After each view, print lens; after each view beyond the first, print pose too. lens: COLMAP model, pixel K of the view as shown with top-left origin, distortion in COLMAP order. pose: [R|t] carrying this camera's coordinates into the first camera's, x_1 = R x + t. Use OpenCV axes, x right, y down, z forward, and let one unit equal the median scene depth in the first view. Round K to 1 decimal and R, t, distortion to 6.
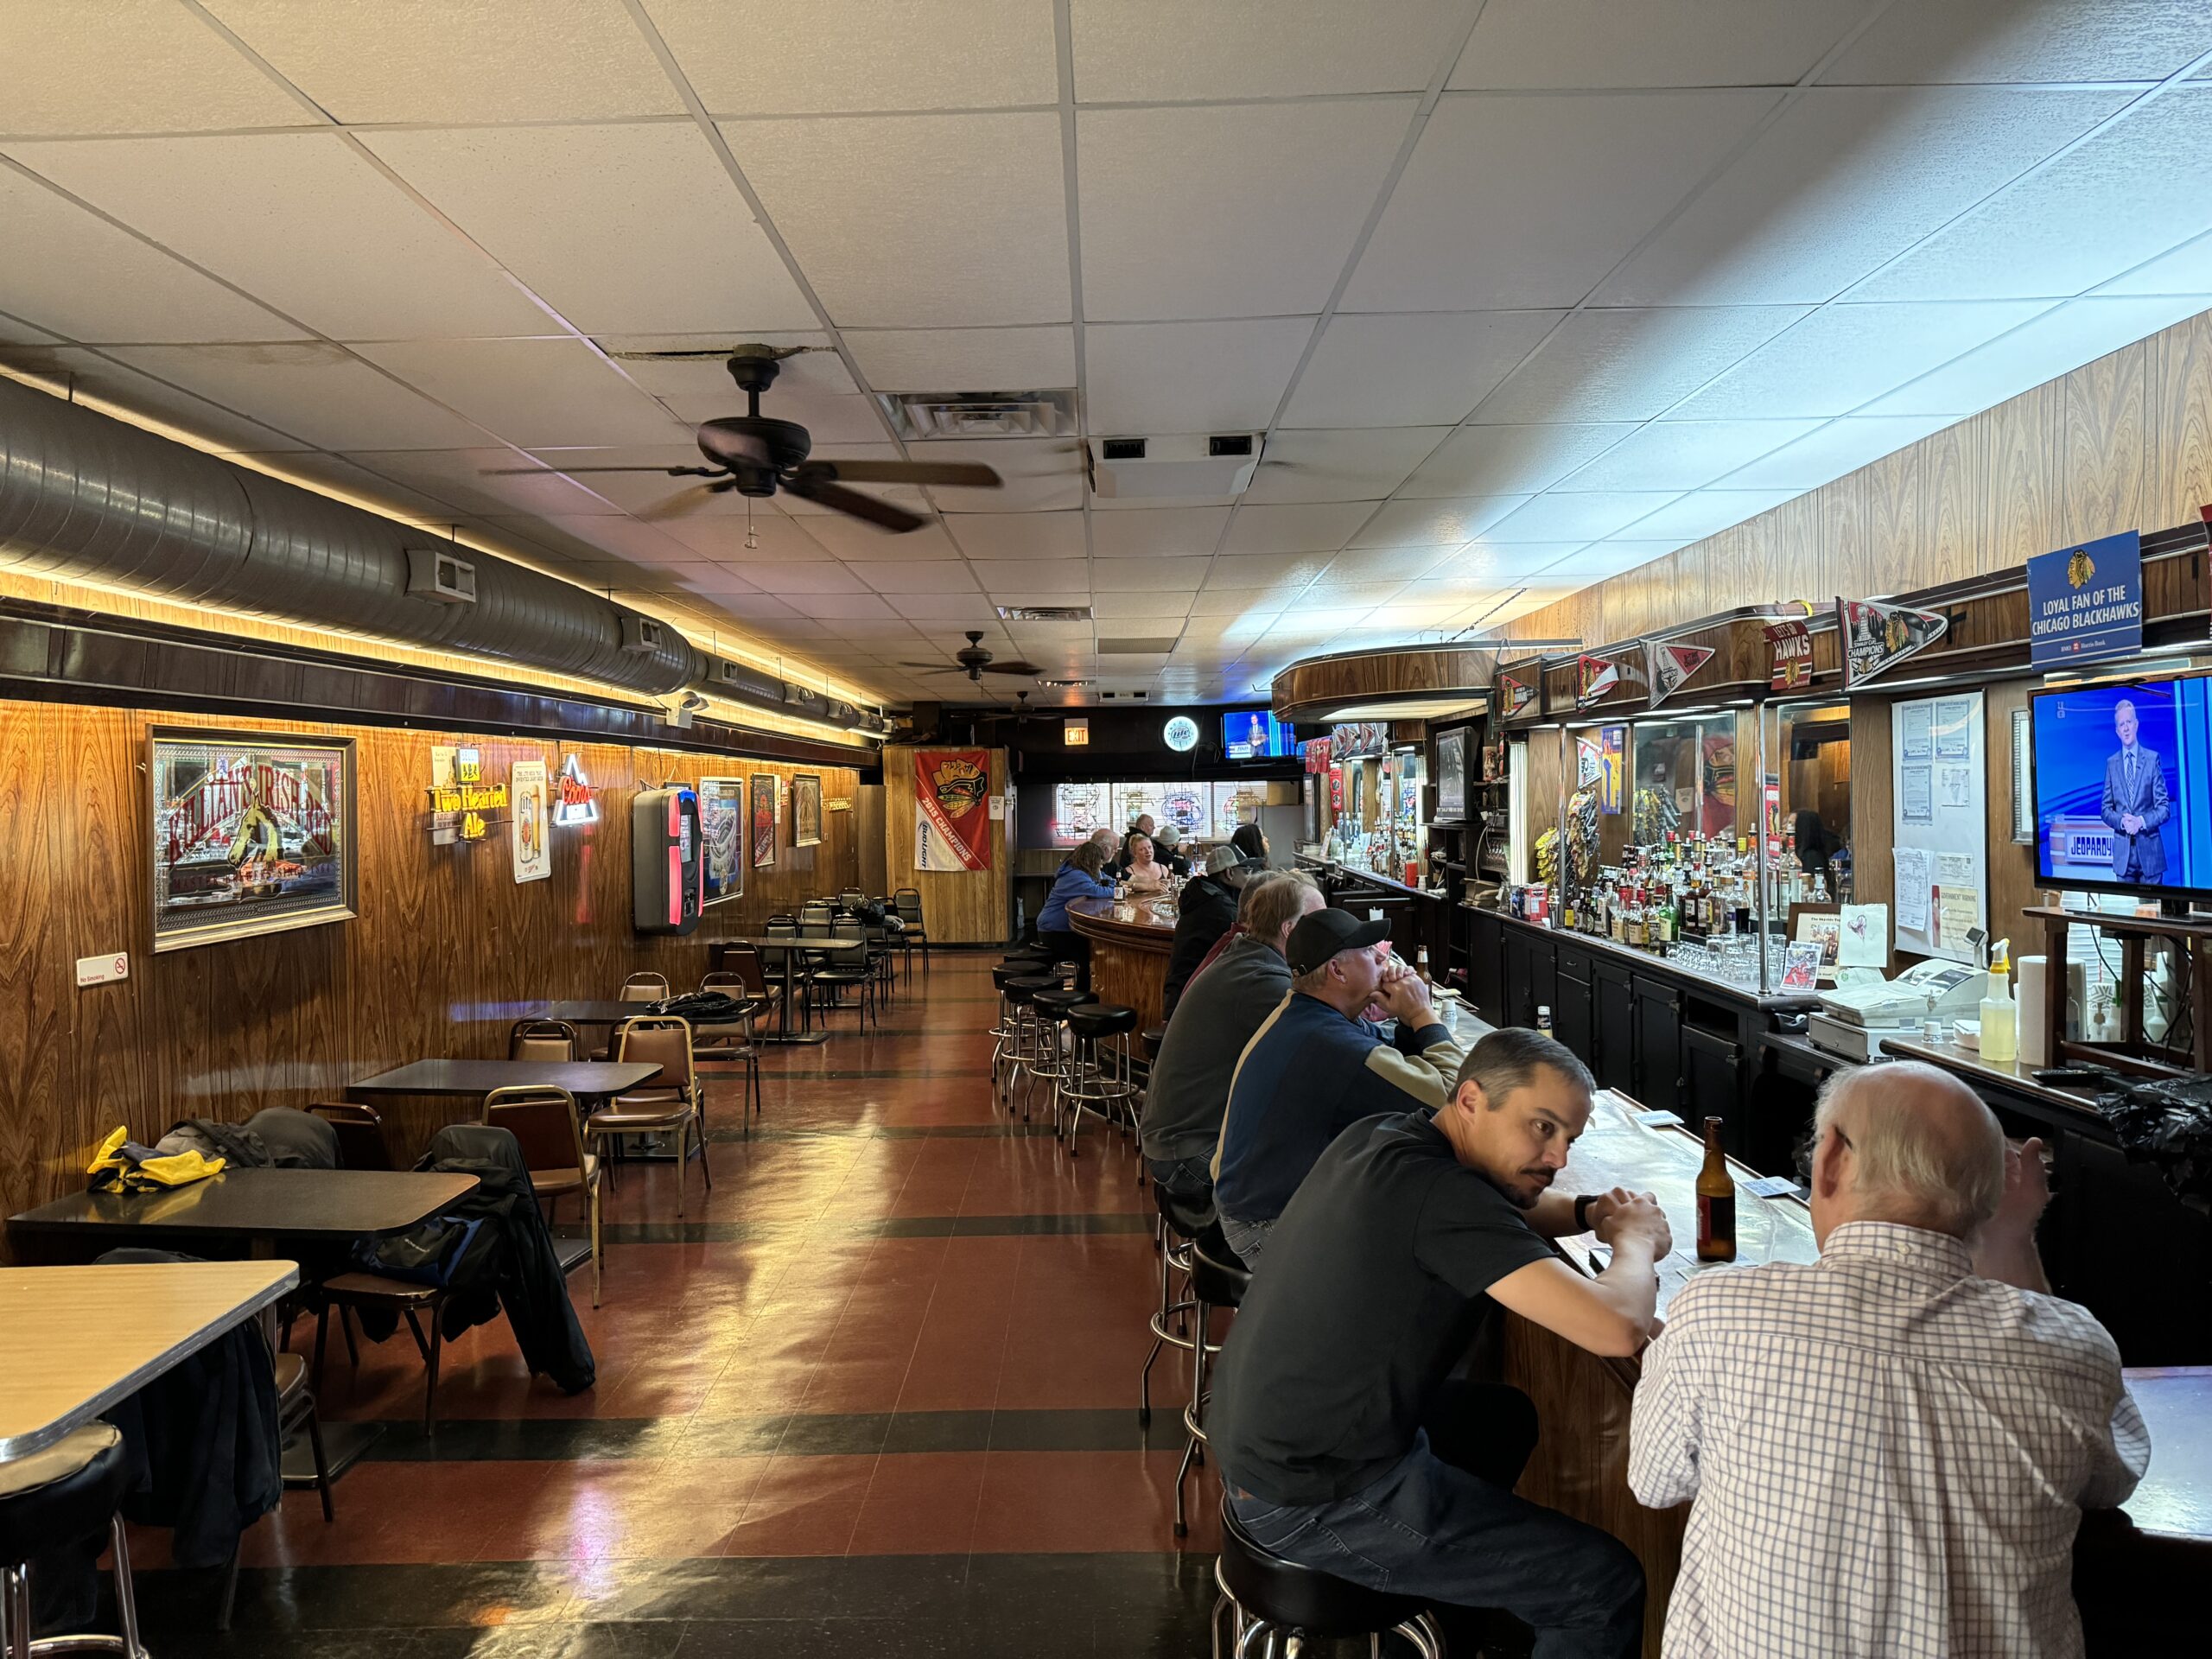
lens RADIAL K [[1506.7, 0, 1117.6], [0, 1506.7, 836.4], [0, 0, 1]] dist [0.008887, -0.033963]
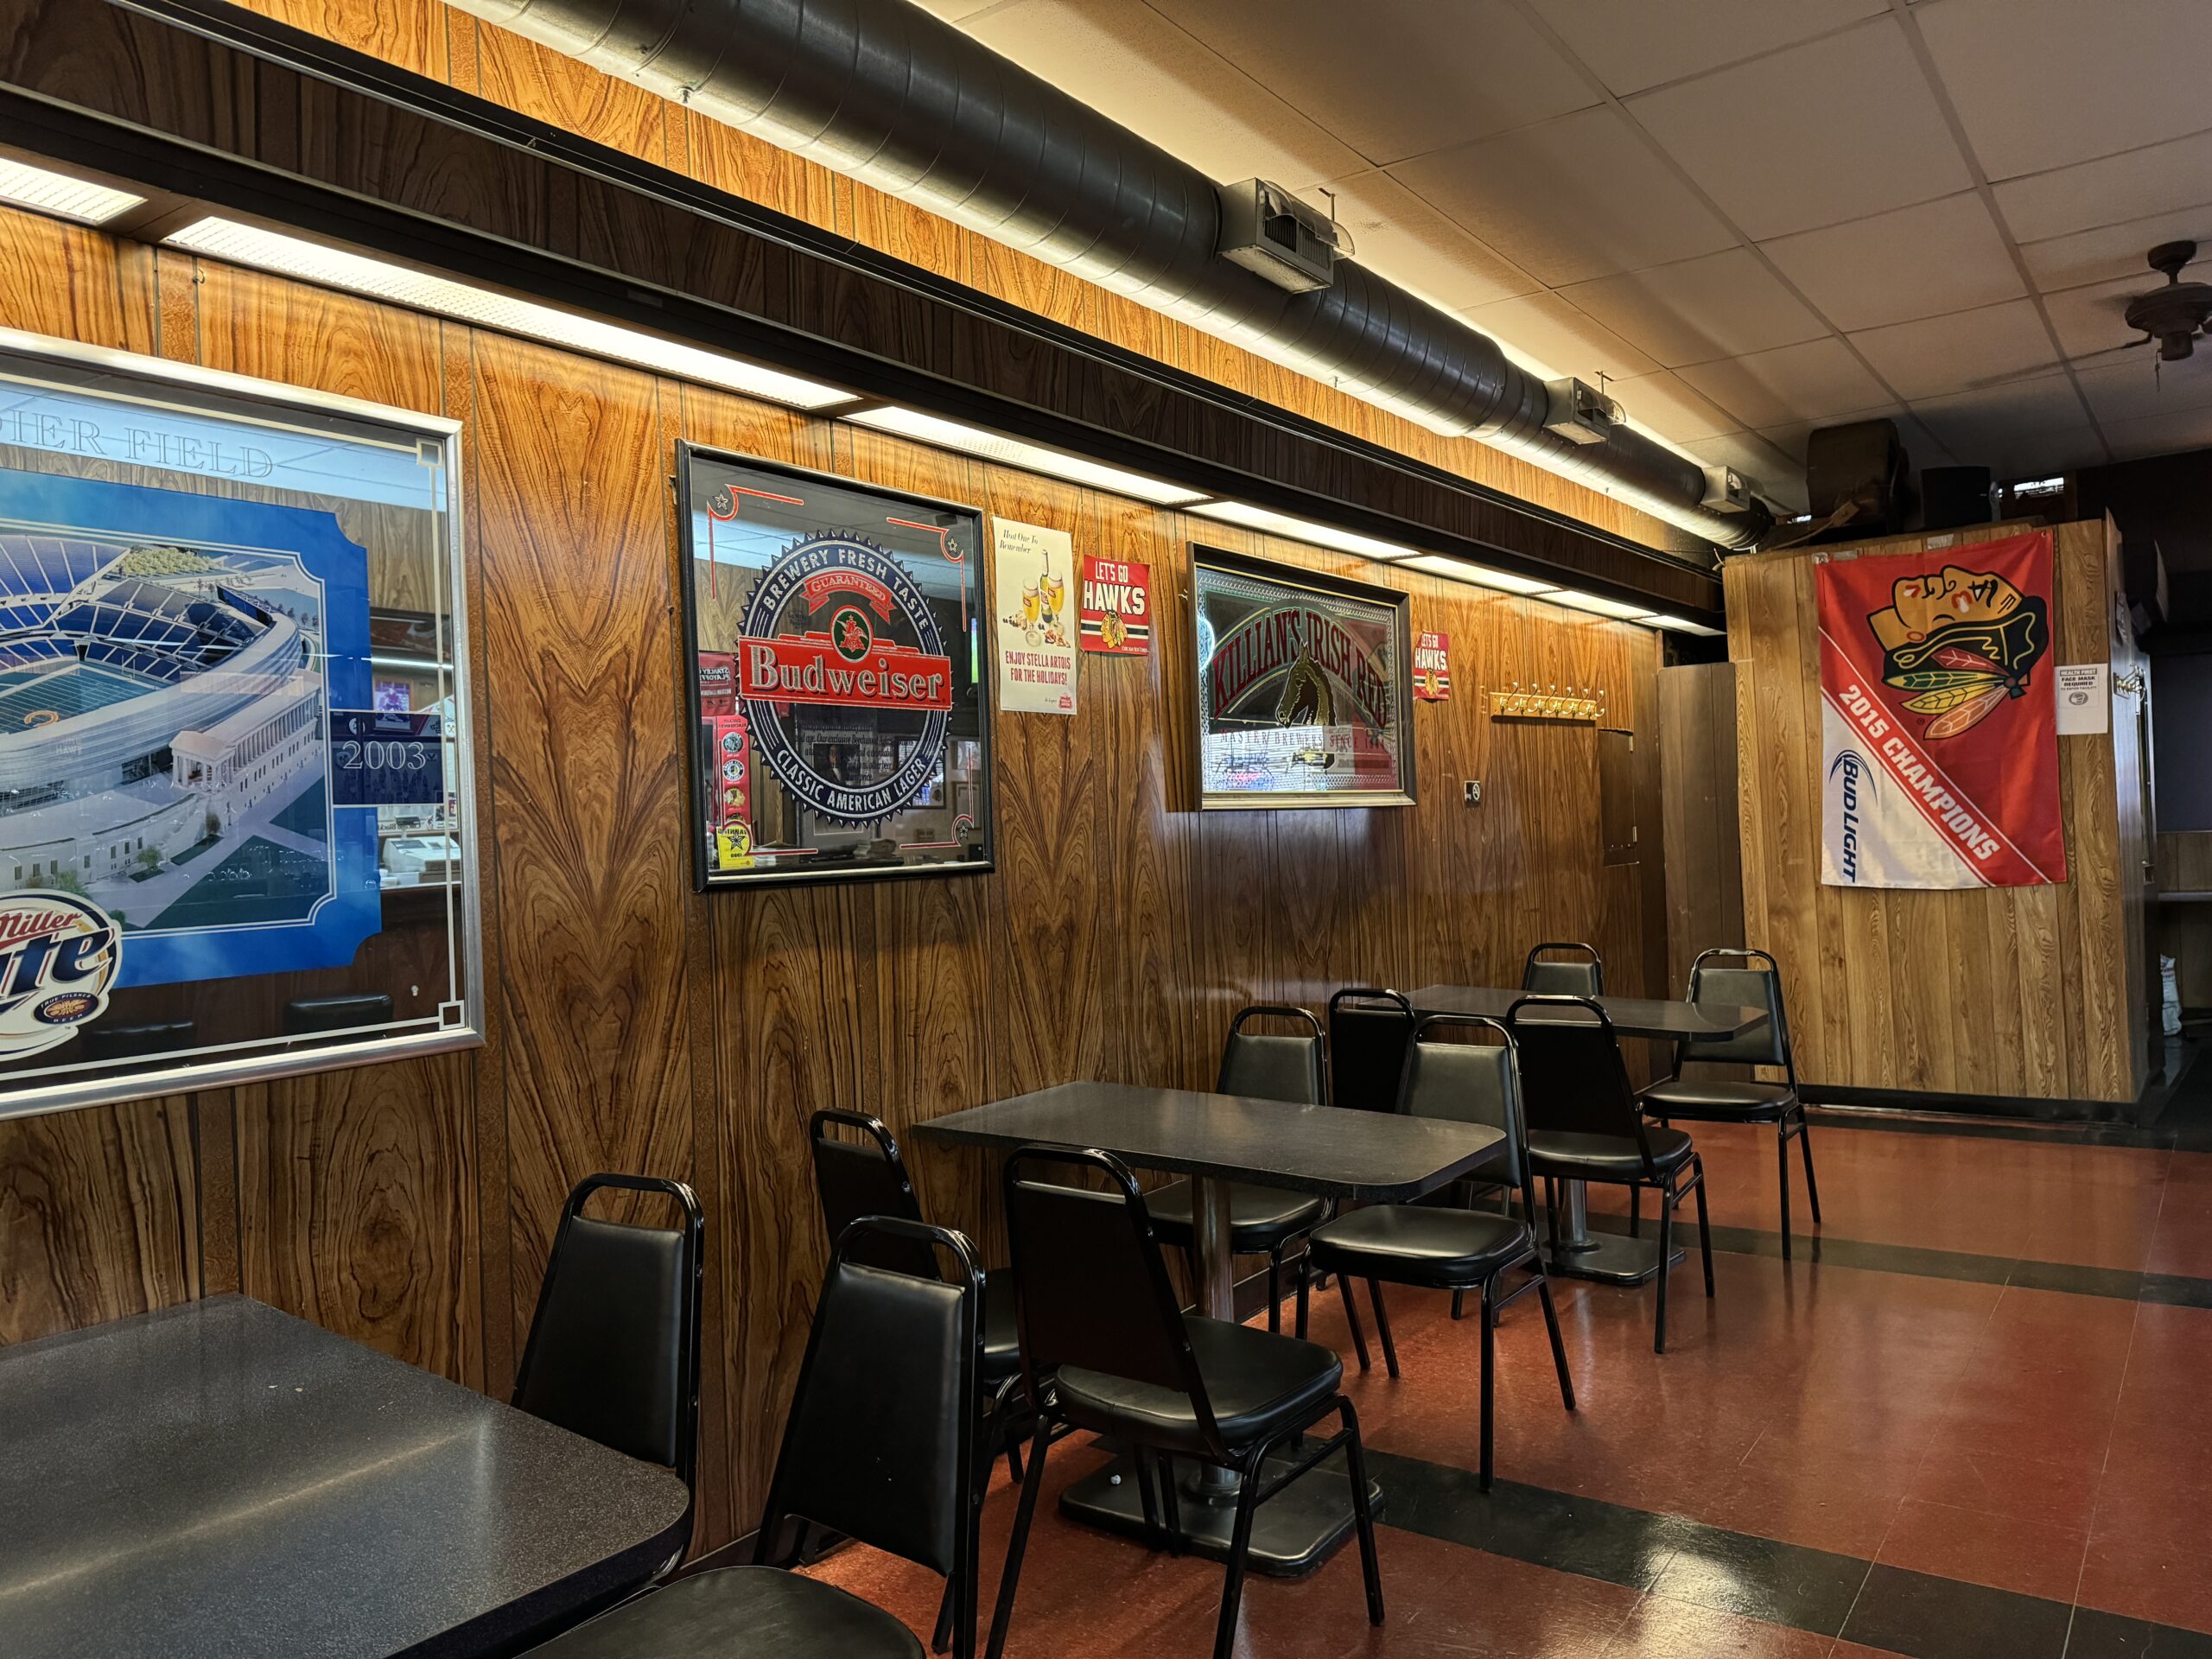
lens RADIAL K [[1506.7, 0, 1101.9], [0, 1506.7, 838.3], [0, 0, 1]] dist [0.008887, -0.033963]
pose [[0.782802, -0.022507, -0.621864, -0.043974], [0.017877, 0.999747, -0.013679, 0.012431], [0.622014, -0.000409, 0.783006, 0.604212]]
